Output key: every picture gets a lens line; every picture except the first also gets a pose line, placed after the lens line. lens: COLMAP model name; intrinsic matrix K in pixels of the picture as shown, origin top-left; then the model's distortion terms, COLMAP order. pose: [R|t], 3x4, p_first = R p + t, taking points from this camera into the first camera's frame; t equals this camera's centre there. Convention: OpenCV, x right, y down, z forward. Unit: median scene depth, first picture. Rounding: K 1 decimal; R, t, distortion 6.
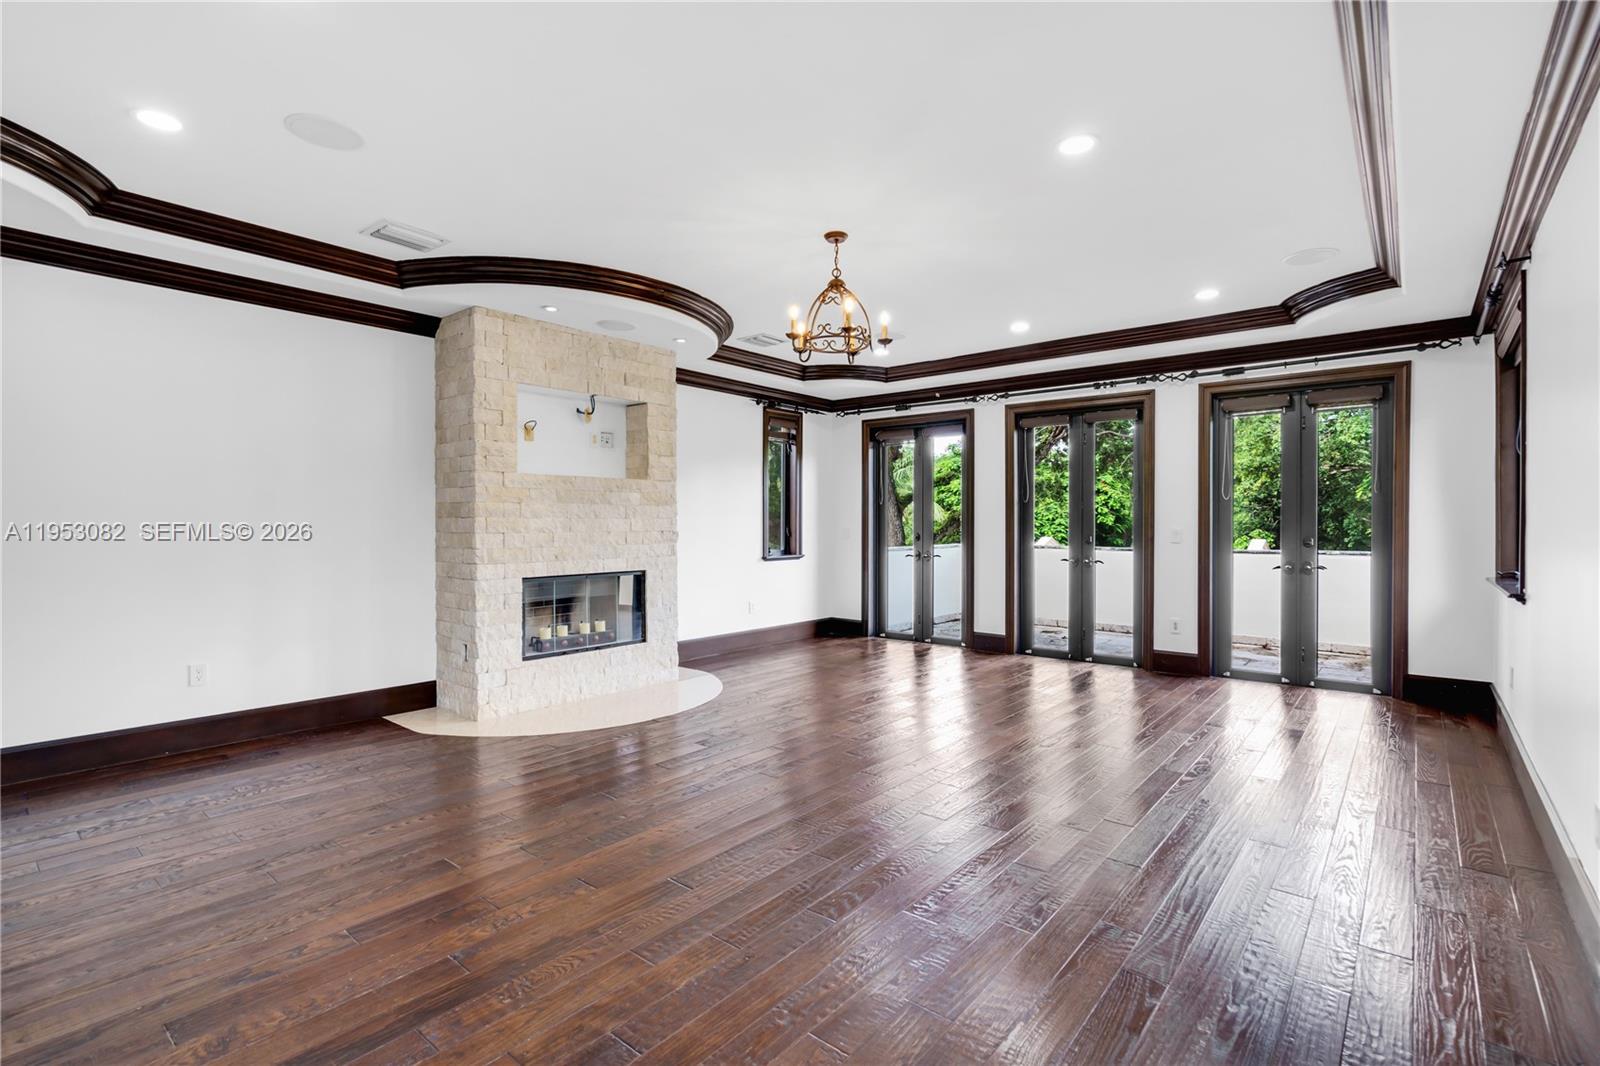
lens RADIAL K [[741.2, 0, 805.7], [0, 741.2, 527.3], [0, 0, 1]] dist [-0.000260, -0.000615]
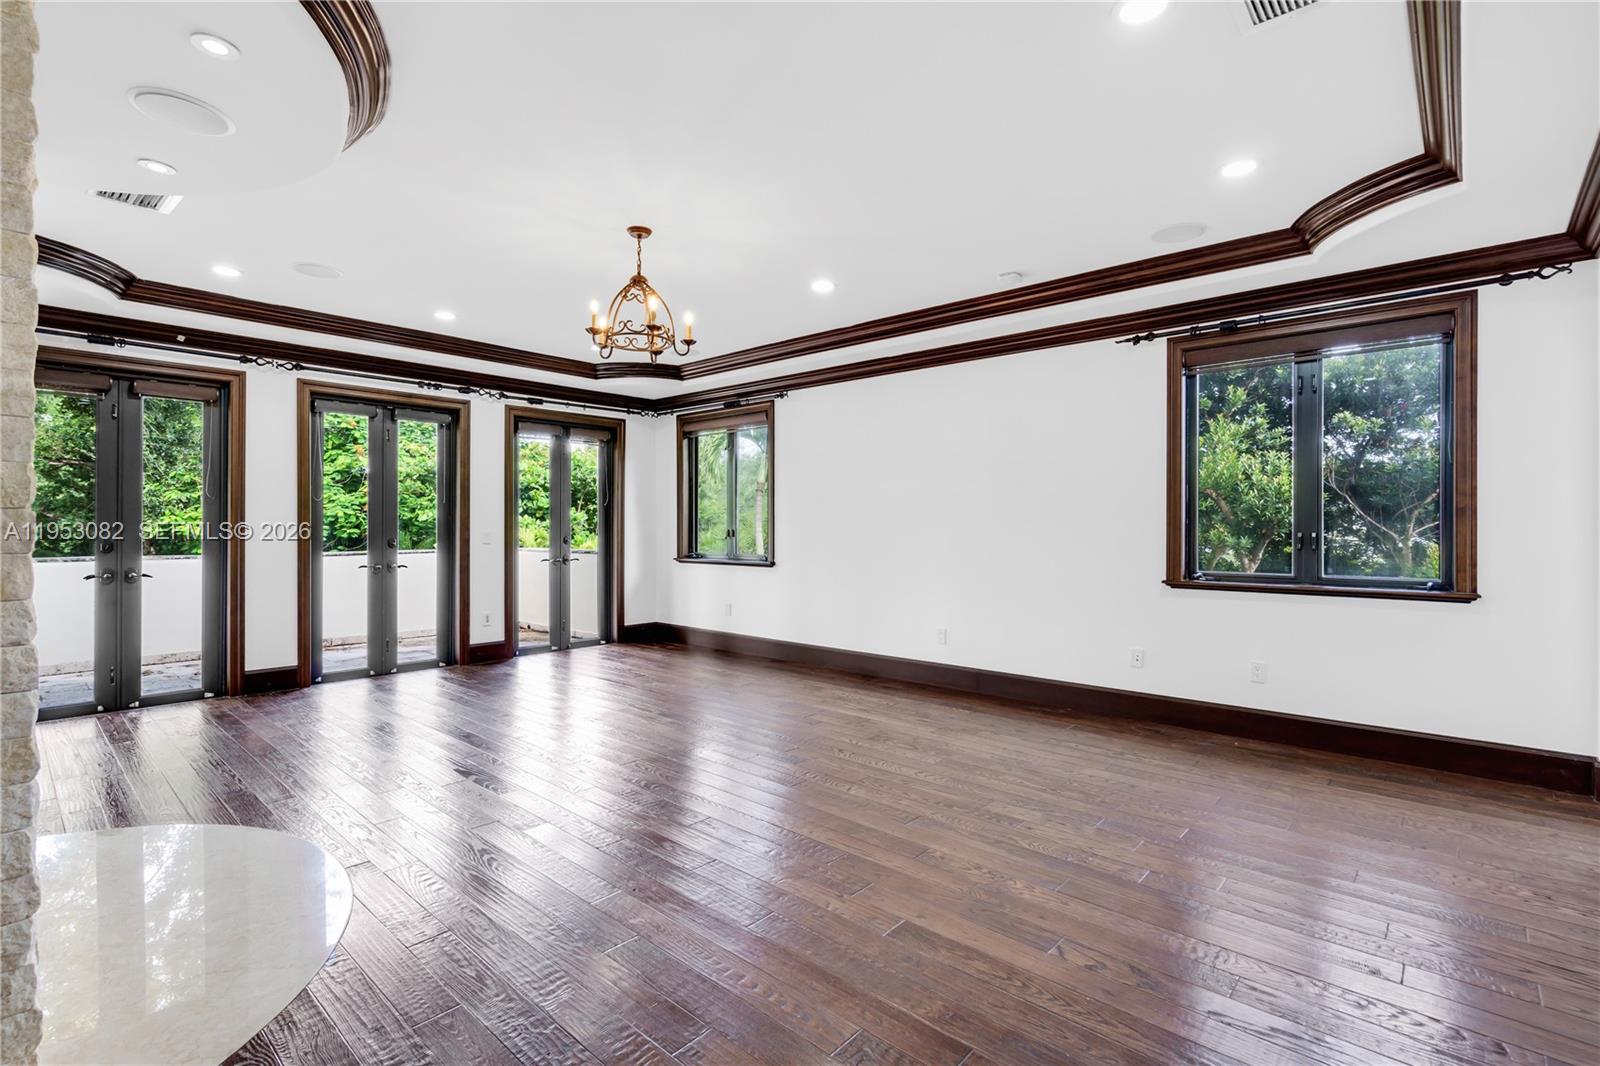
lens RADIAL K [[741.2, 0, 804.5], [0, 741.2, 531.4], [0, 0, 1]] dist [-0.000260, -0.000615]
pose [[0.053055, -0.005622, 0.998576, -0.485786], [0.003415, 0.999979, 0.005449, -0.001664], [-0.998586, 0.003121, 0.053073, 0.394812]]
